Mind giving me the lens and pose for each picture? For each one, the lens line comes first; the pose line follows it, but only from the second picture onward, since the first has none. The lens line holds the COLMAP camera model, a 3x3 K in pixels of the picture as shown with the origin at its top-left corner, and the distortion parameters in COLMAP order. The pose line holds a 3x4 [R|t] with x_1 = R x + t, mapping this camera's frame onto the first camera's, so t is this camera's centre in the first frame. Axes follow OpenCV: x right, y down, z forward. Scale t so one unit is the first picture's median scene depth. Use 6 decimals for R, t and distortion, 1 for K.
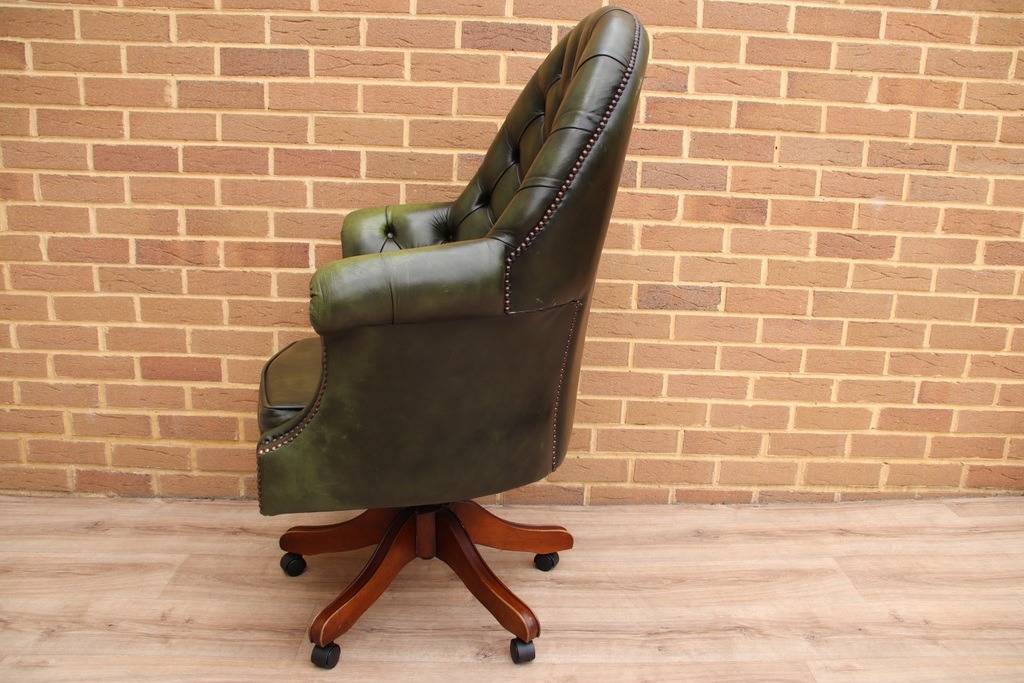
lens RADIAL K [[877.4, 0, 520.3], [0, 877.4, 352.5], [0, 0, 1]] dist [-0.127738, 0.099590]
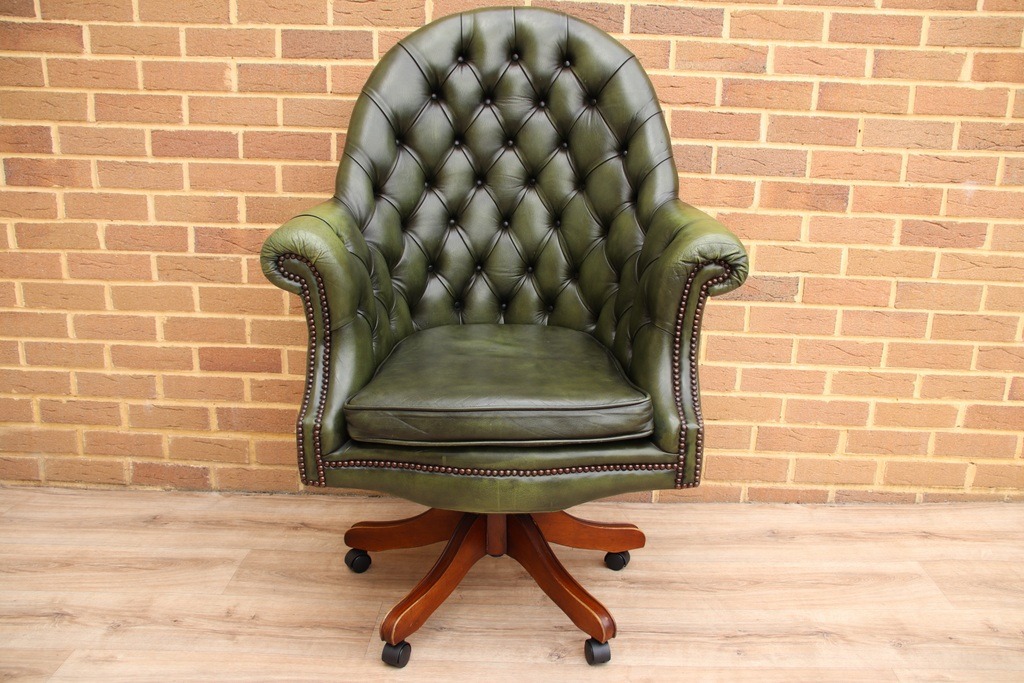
lens RADIAL K [[913.2, 0, 519.1], [0, 913.2, 356.6], [0, 0, 1]] dist [-0.095326, 0.098584]
pose [[0.998784, 0.004866, -0.049070, -0.028354], [-0.004121, 0.999875, 0.015272, -0.001981], [0.049138, -0.015051, 0.998679, -0.011237]]
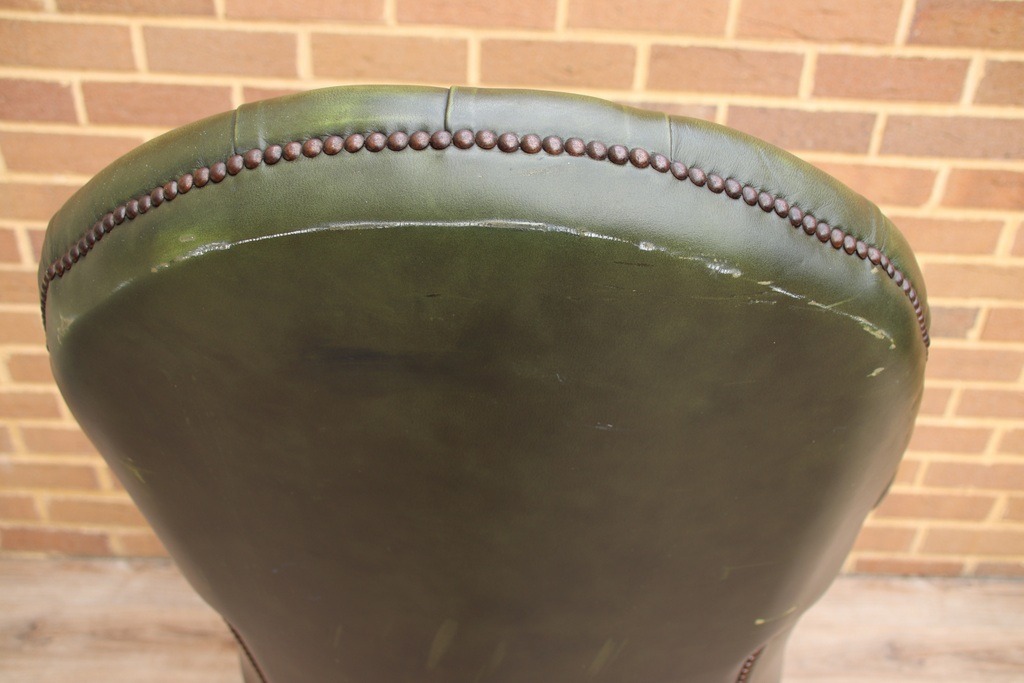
lens RADIAL K [[957.7, 0, 519.0], [0, 957.7, 359.0], [0, 0, 1]] dist [-0.005280, 0.000000]
pose [[0.999214, 0.019488, -0.034506, -0.075656], [-0.007118, 0.944827, 0.327494, -0.269074], [0.038984, -0.326991, 0.944223, 0.345712]]
